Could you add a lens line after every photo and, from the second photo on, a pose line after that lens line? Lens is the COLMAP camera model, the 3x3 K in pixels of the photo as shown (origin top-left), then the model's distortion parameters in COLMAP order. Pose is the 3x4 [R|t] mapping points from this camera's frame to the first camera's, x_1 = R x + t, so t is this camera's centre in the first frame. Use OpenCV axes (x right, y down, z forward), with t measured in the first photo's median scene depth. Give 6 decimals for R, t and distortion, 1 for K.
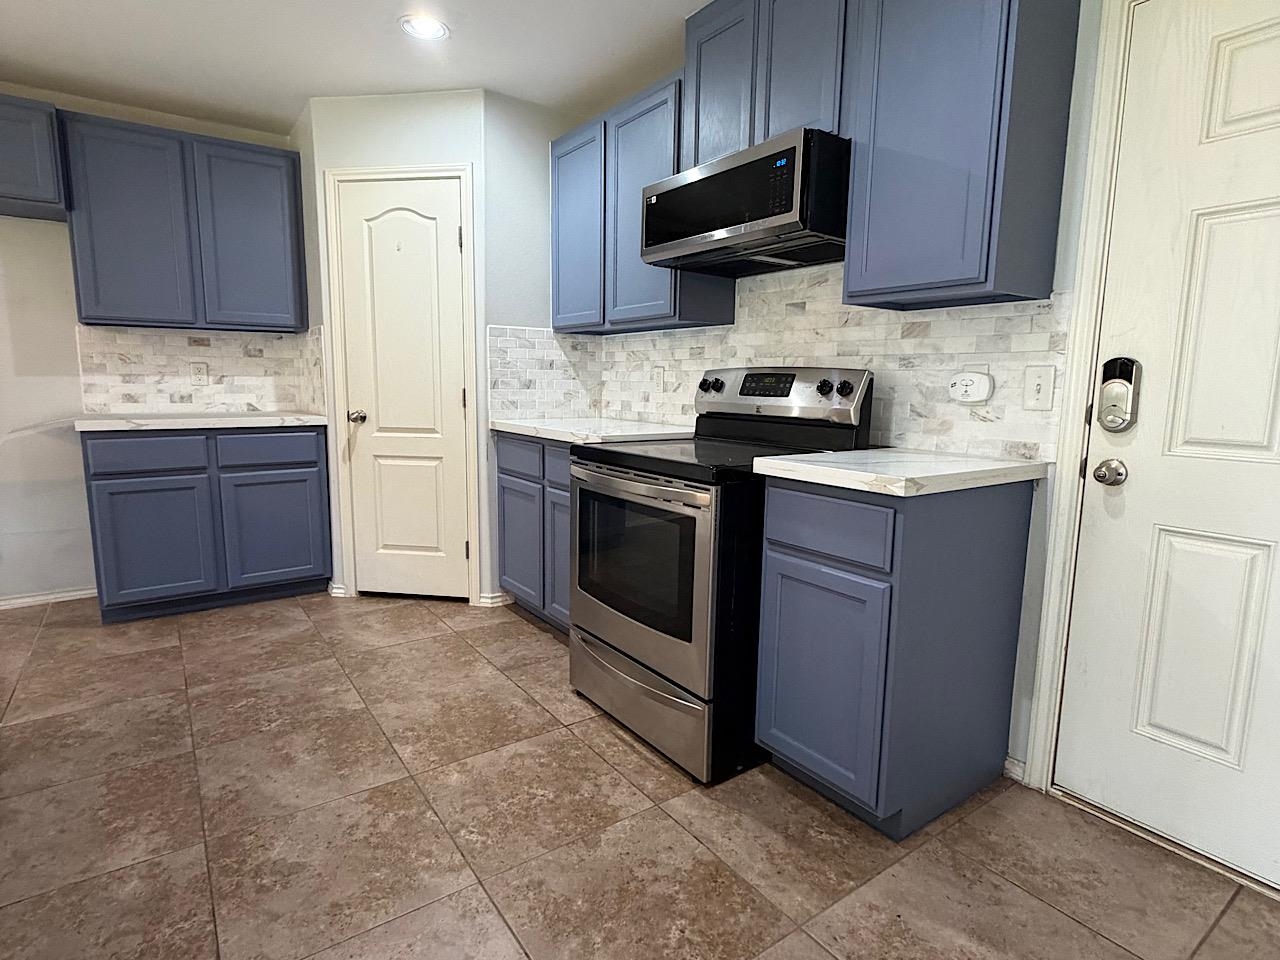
lens RADIAL K [[682.6, 0, 642.6], [0, 682.6, 477.4], [0, 0, 1]] dist [-0.004056, 0.002189]
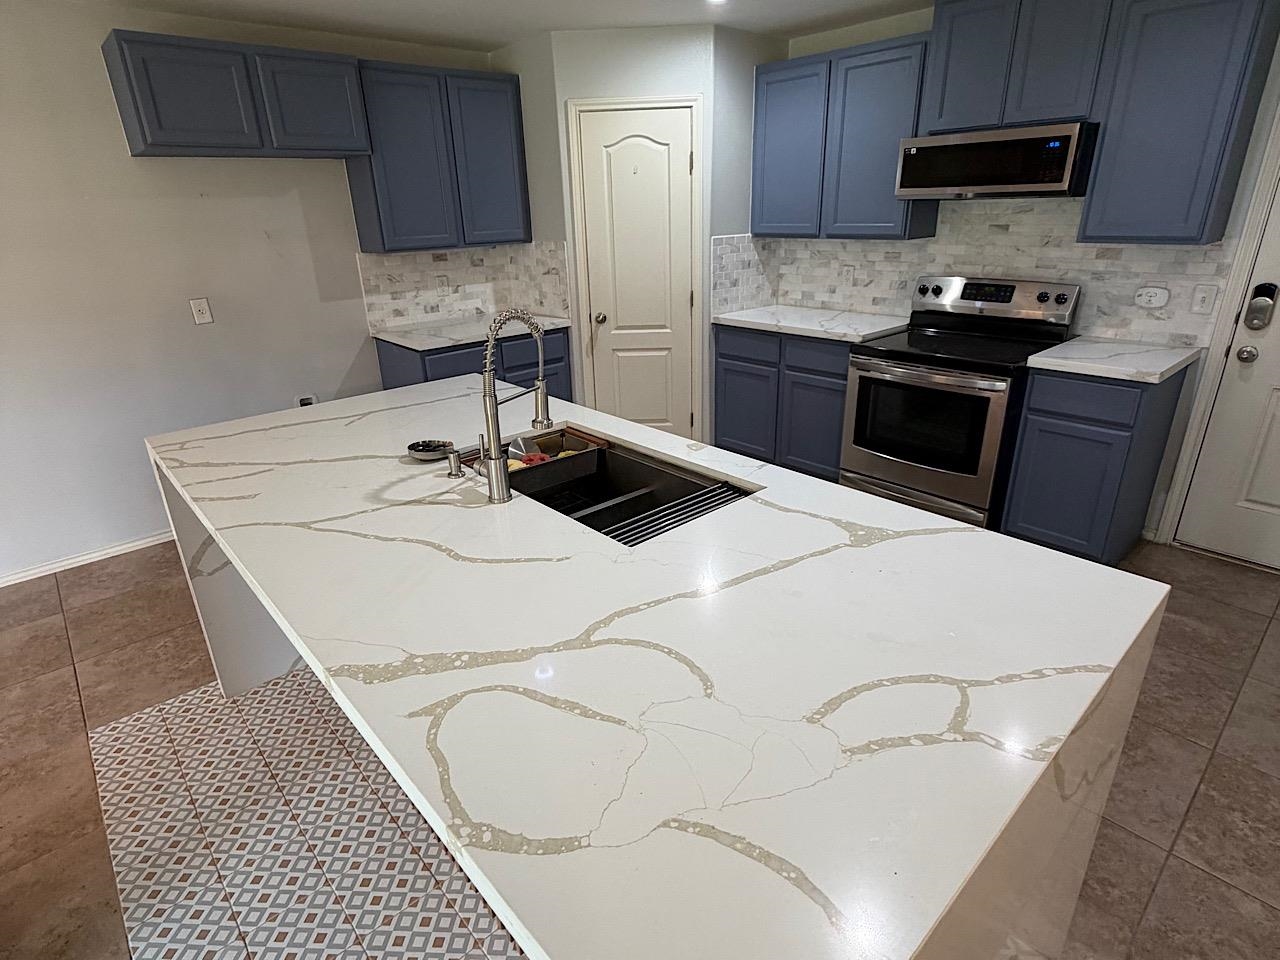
lens RADIAL K [[682.6, 0, 637.3], [0, 682.6, 480.8], [0, 0, 1]] dist [-0.004056, 0.002189]
pose [[0.993178, -0.080304, 0.084546, -0.521499], [0.057621, 0.968344, 0.242879, -0.109336], [-0.101374, -0.236350, 0.966365, -0.283188]]
